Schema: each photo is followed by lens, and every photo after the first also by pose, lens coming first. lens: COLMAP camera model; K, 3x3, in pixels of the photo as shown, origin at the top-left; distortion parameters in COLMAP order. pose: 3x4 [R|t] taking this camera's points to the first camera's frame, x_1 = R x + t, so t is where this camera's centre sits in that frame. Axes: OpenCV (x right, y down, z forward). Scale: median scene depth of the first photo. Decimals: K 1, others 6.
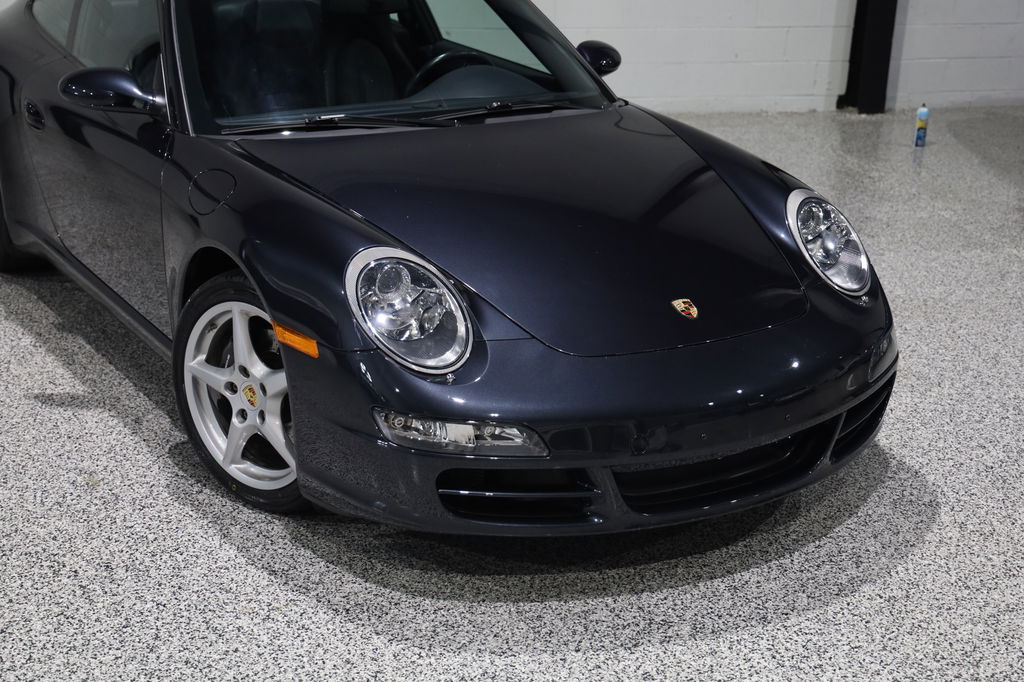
lens RADIAL K [[1609.0, 0, 512.0], [0, 1609.0, 341.0], [0, 0, 1]] dist [0.223520, 0.091725]
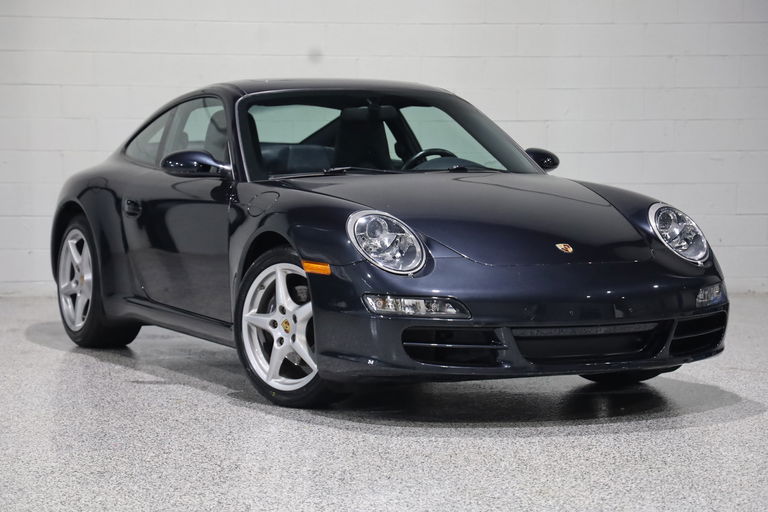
lens RADIAL K [[2213.3, 0, 389.1], [0, 2213.3, 243.9], [0, 0, 1]] dist [0.692886, -1.097415]
pose [[0.995381, -0.023276, -0.093143, 0.128440], [-0.003029, 0.962070, -0.272785, 0.519604], [0.095960, 0.271808, 0.957555, -0.991236]]
